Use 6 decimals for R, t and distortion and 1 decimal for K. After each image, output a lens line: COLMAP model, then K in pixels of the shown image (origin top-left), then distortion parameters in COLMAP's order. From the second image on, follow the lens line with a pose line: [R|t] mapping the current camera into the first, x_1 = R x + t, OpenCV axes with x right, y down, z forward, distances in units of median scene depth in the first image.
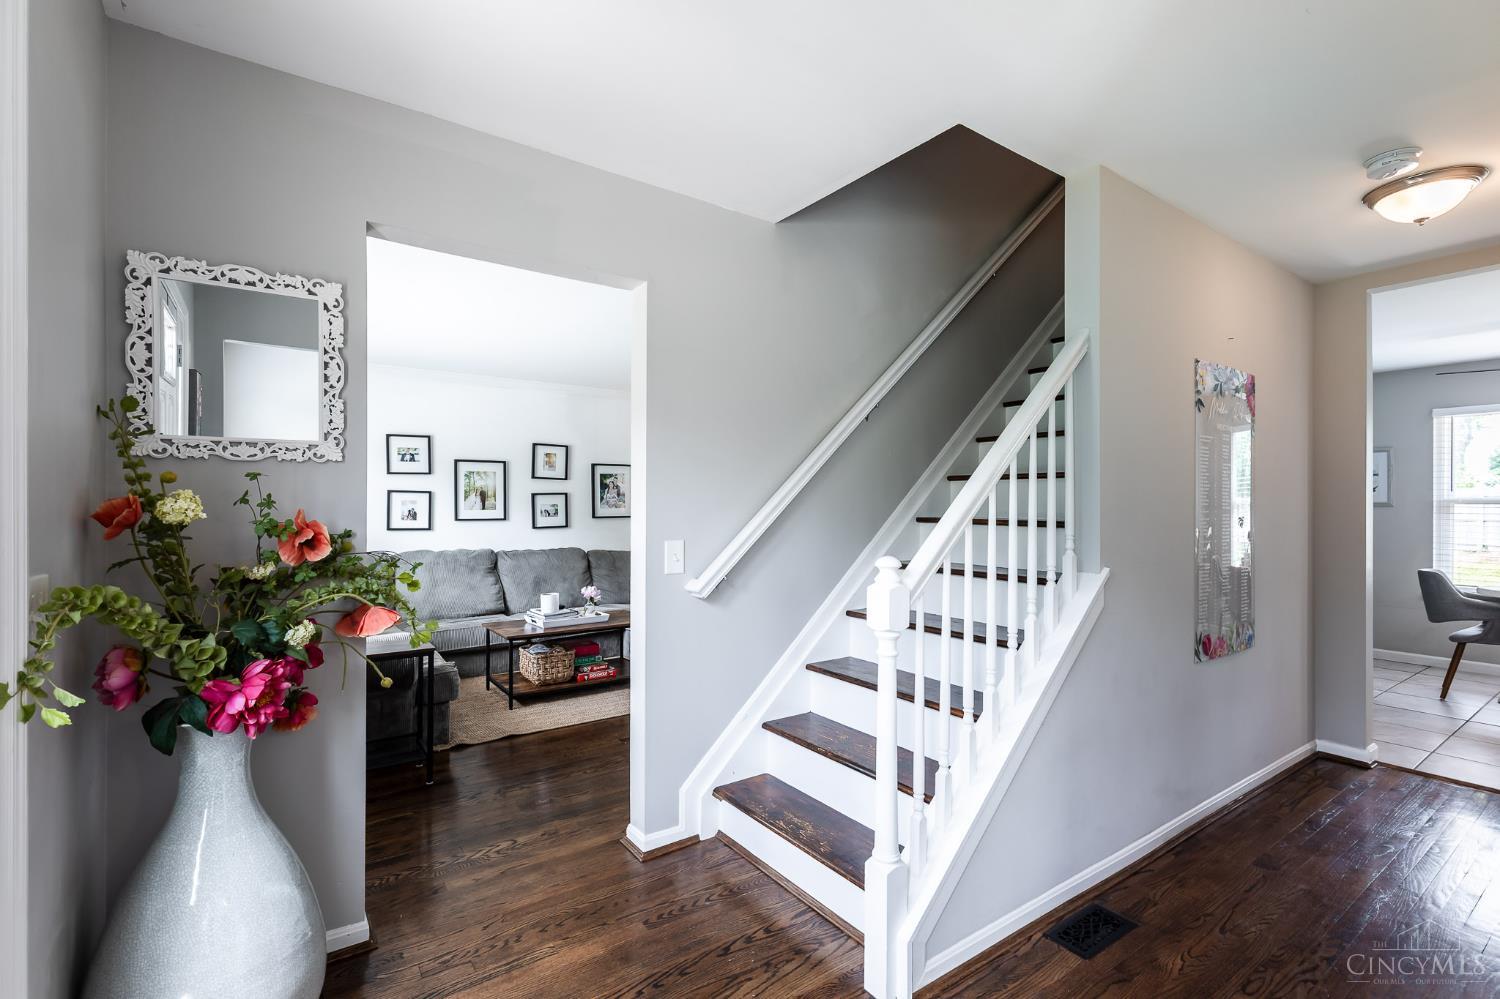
lens RADIAL K [[678.4, 0, 746.0], [0, 678.4, 503.5], [0, 0, 1]] dist [0.003023, -0.000037]
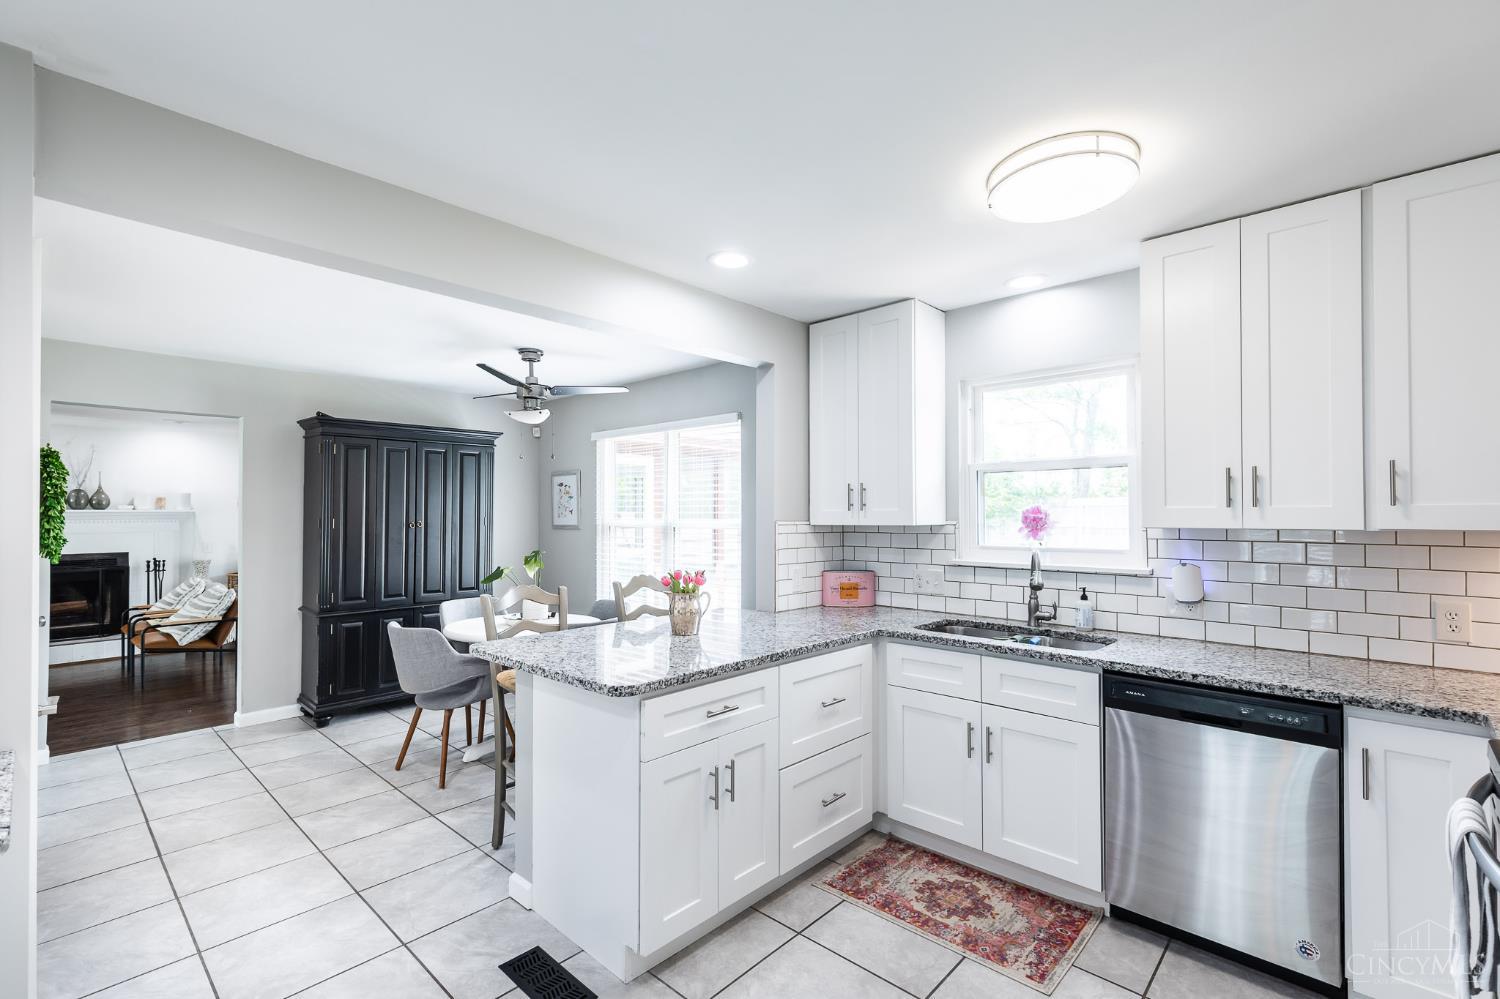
lens RADIAL K [[671.7, 0, 764.7], [0, 671.7, 515.2], [0, 0, 1]] dist [0.000202, 0.000011]
pose [[0.978492, -0.011304, 0.205974, 1.040727], [0.008654, 0.999868, 0.013764, -0.028618], [-0.206103, -0.011685, 0.978461, -0.028705]]
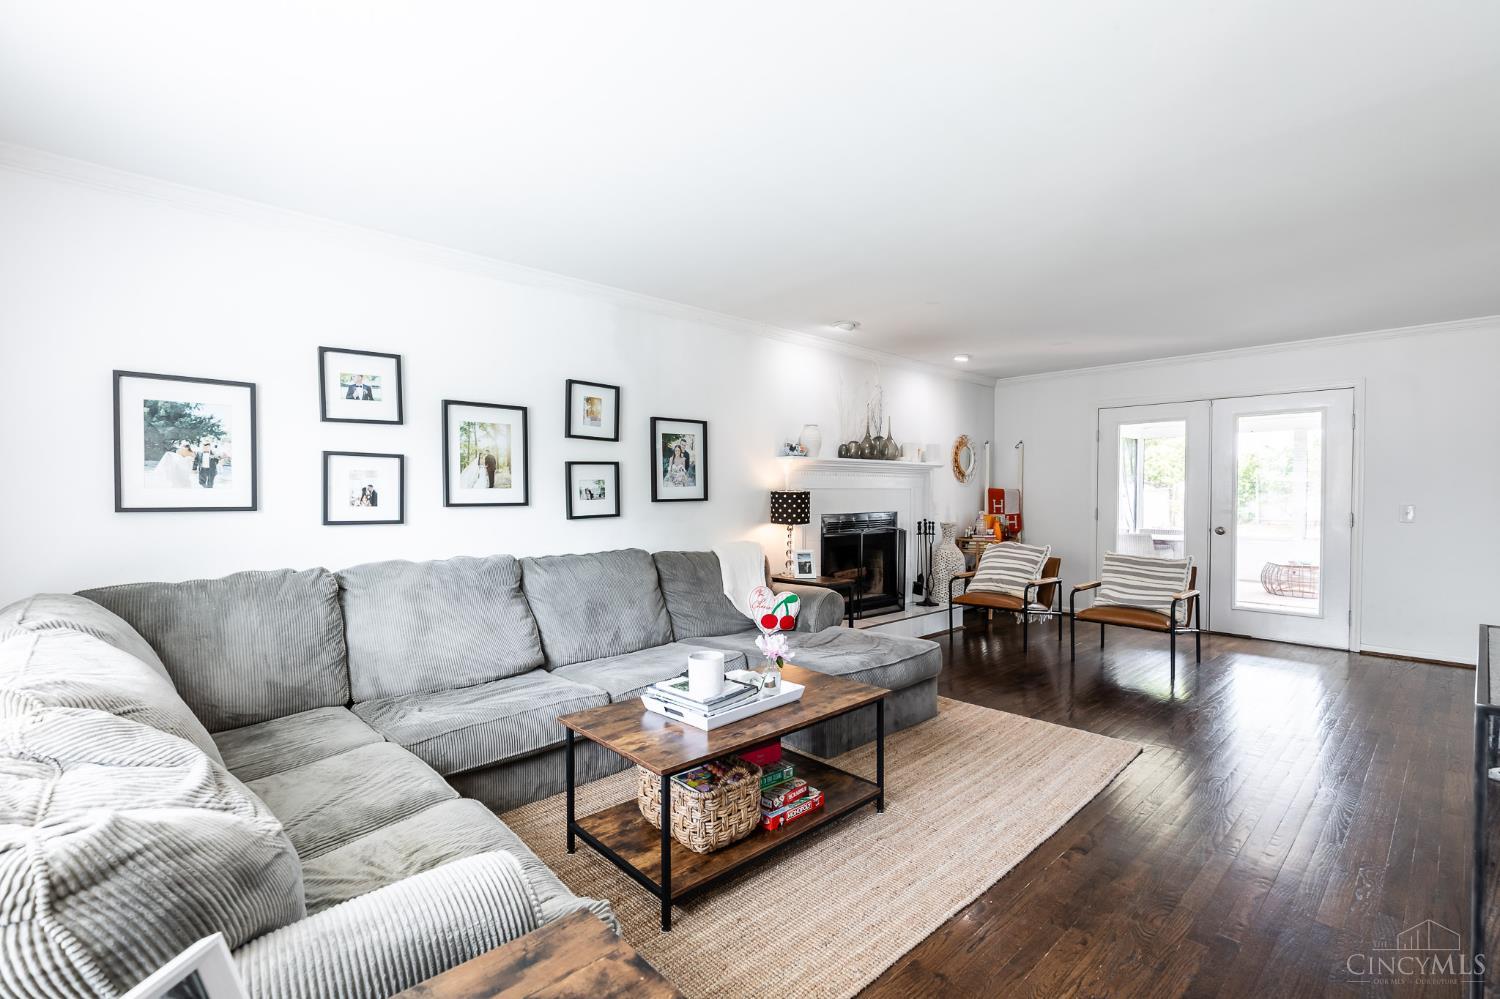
lens RADIAL K [[666.2, 0, 742.5], [0, 666.2, 505.3], [0, 0, 1]] dist [0.001555, -0.000007]
pose [[0.991180, -0.004808, 0.132433, -0.266826], [0.001581, 0.999699, 0.024463, 0.011259], [-0.132511, -0.024038, 0.990890, 0.427584]]
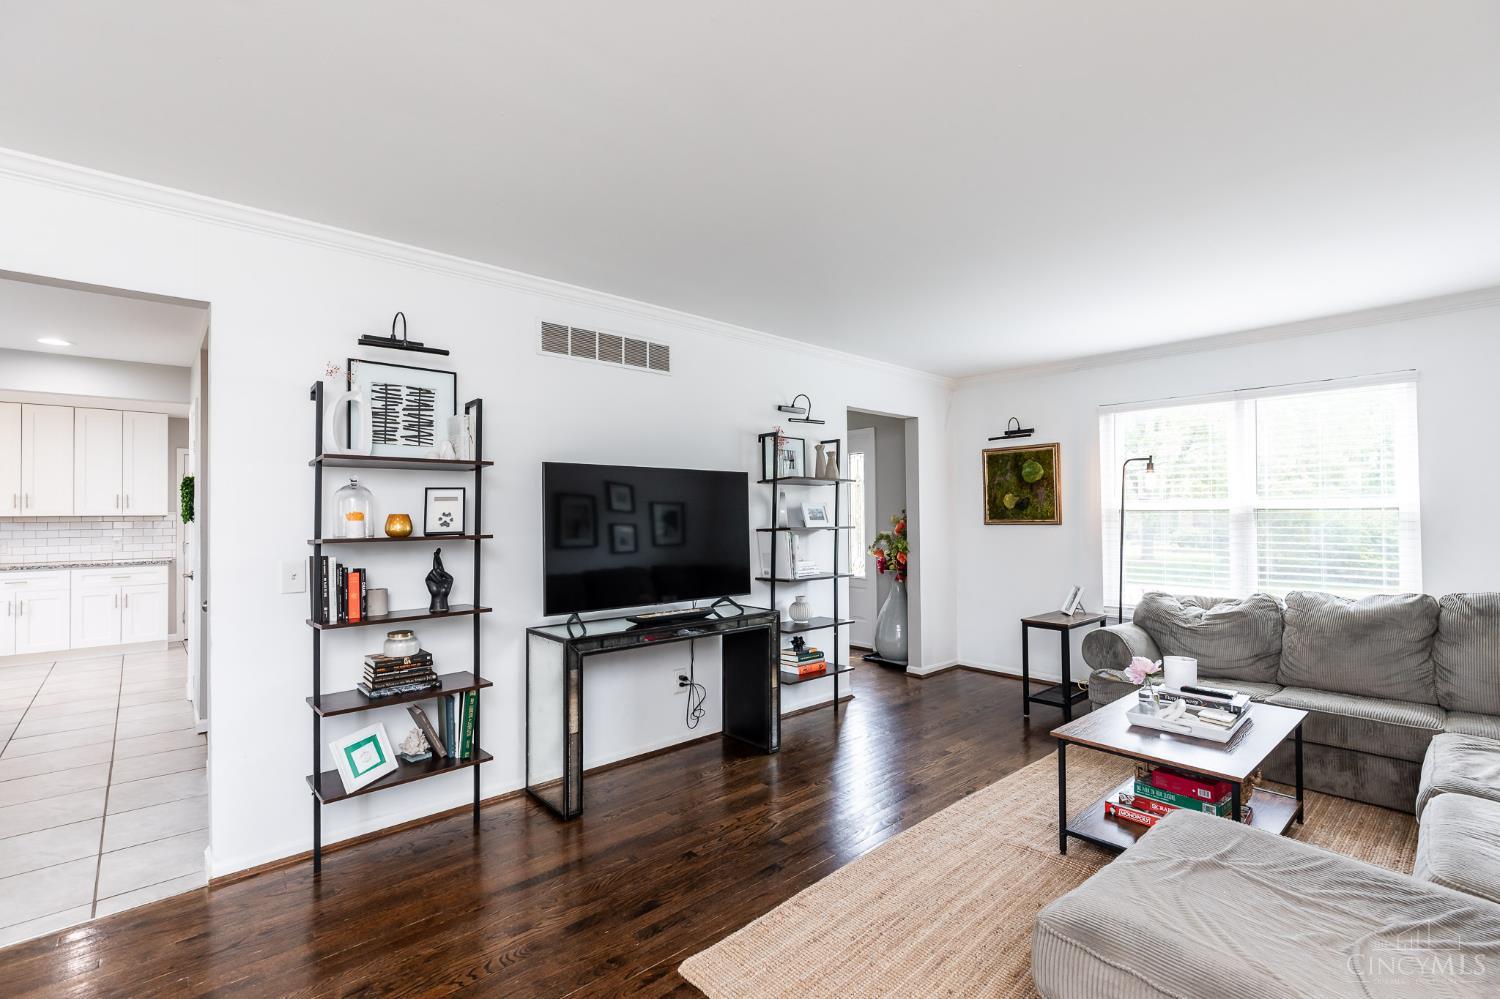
lens RADIAL K [[666.2, 0, 742.5], [0, 666.2, 505.3], [0, 0, 1]] dist [0.001555, -0.000007]
pose [[-0.994809, 0.000313, -0.101757, 0.146475], [0.002311, 0.999807, -0.019524, 0.004974], [0.101731, -0.019657, -0.994618, 1.285715]]
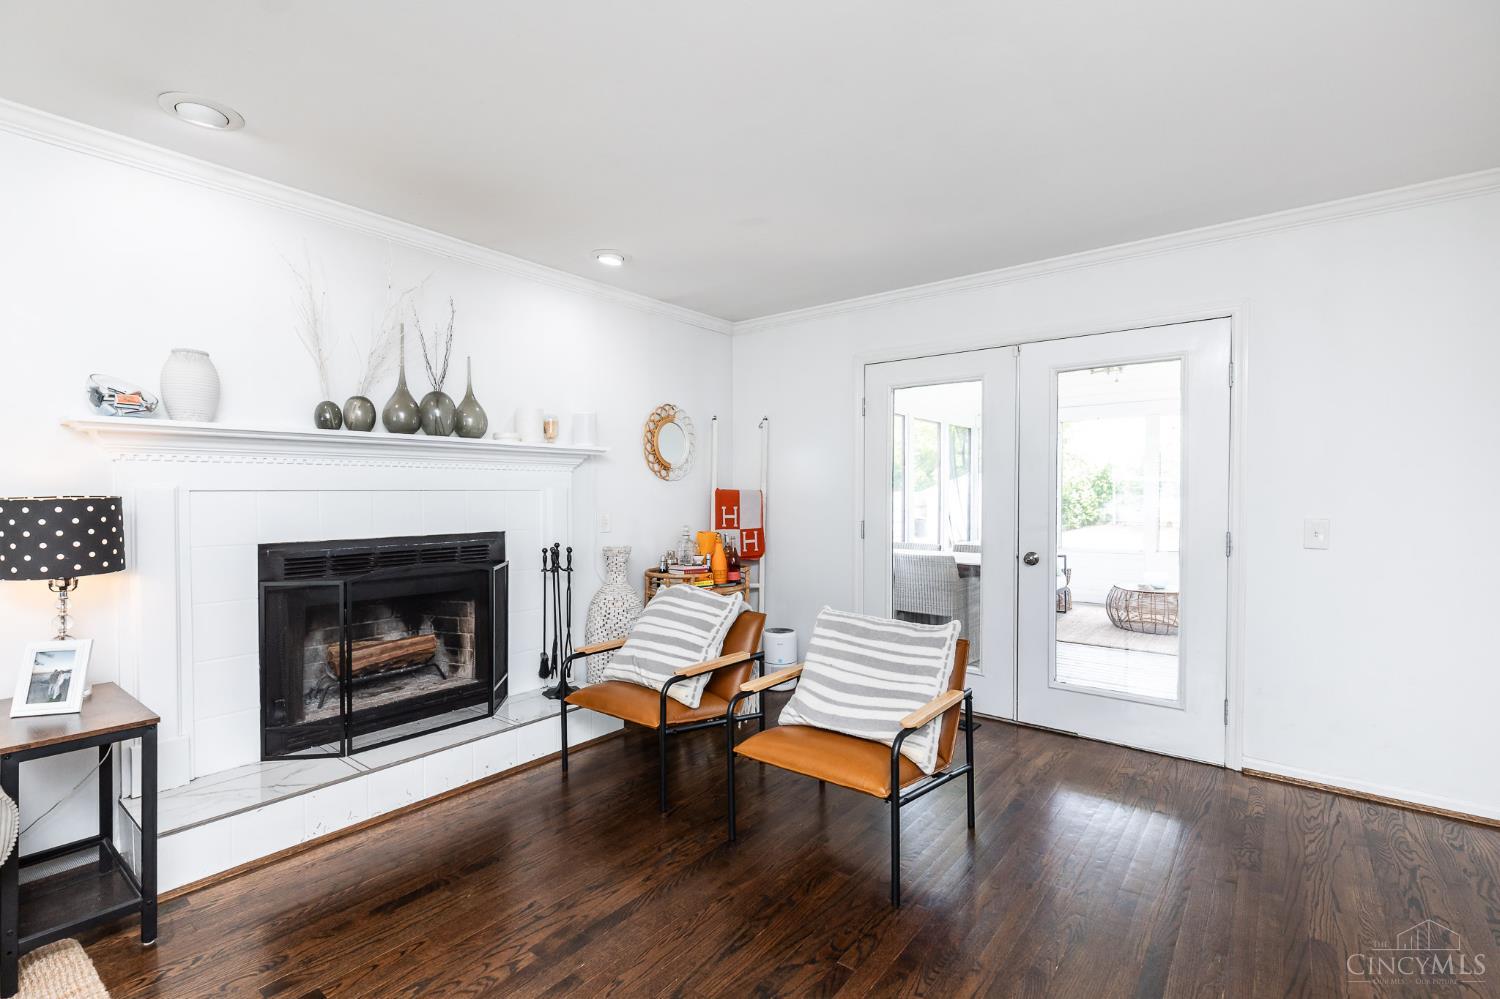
lens RADIAL K [[678.4, 0, 746.0], [0, 678.4, 503.5], [0, 0, 1]] dist [0.003023, -0.000037]
pose [[0.960209, -0.008325, 0.279159, 0.162881], [0.002190, 0.999749, 0.022279, 0.009937], [-0.279275, -0.020781, 0.959986, 0.811005]]
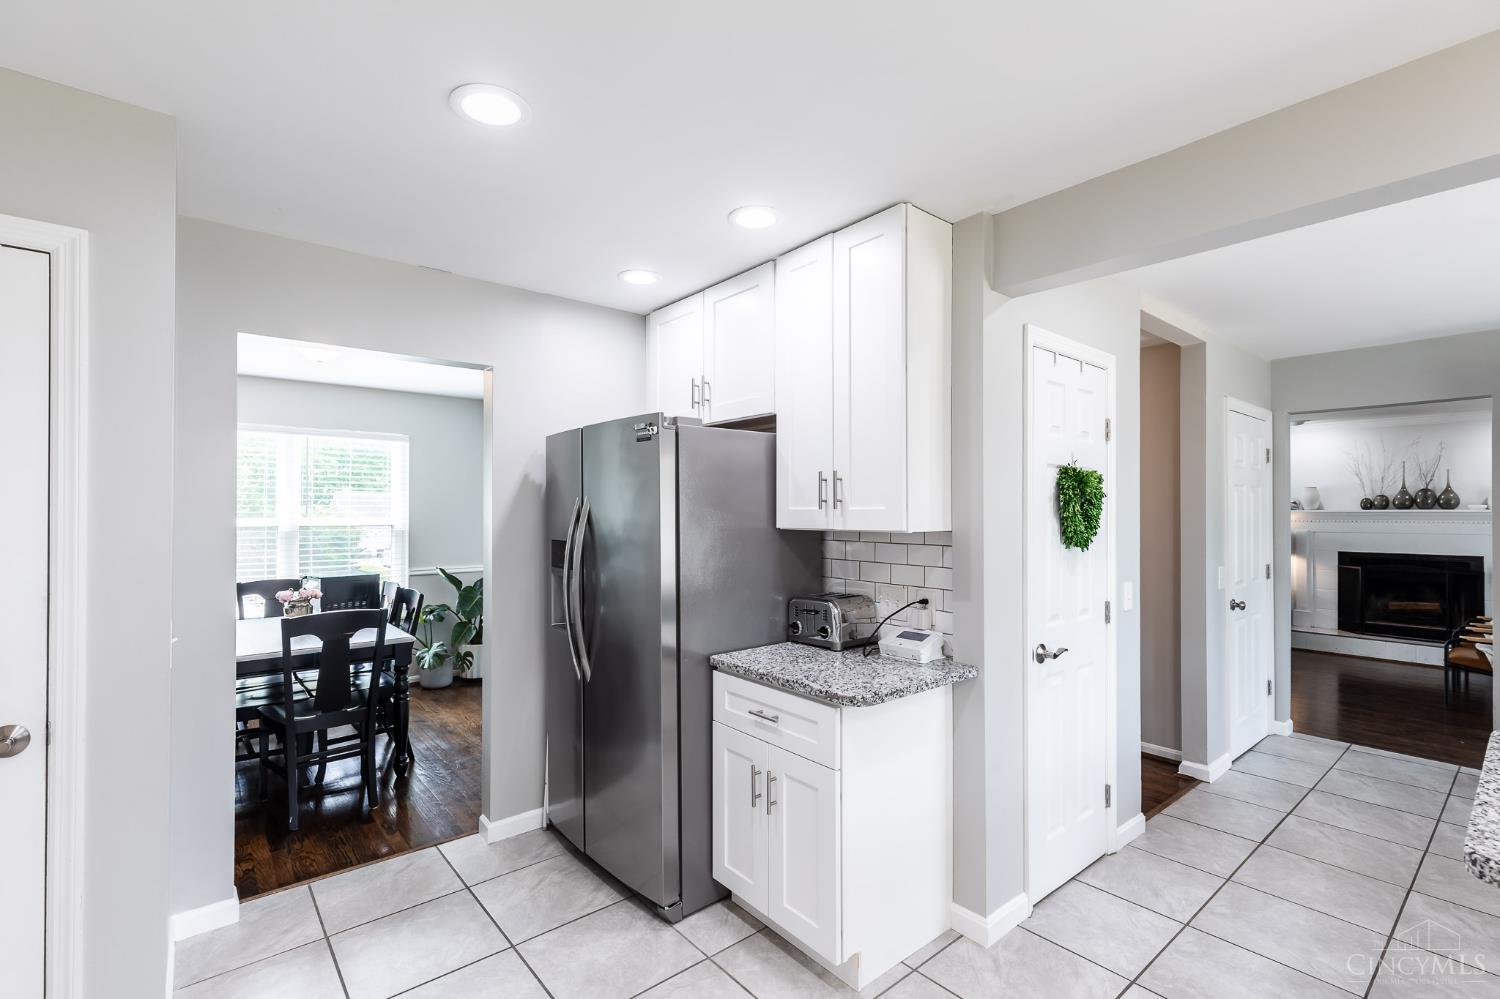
lens RADIAL K [[689.4, 0, 748.3], [0, 689.4, 476.6], [0, 0, 1]] dist [0.020203, 0.000330]
pose [[0.074815, -0.056437, -0.995599, 1.233416], [0.004617, 0.998406, -0.056249, -0.026017], [0.997187, -0.000388, 0.074957, 0.120250]]
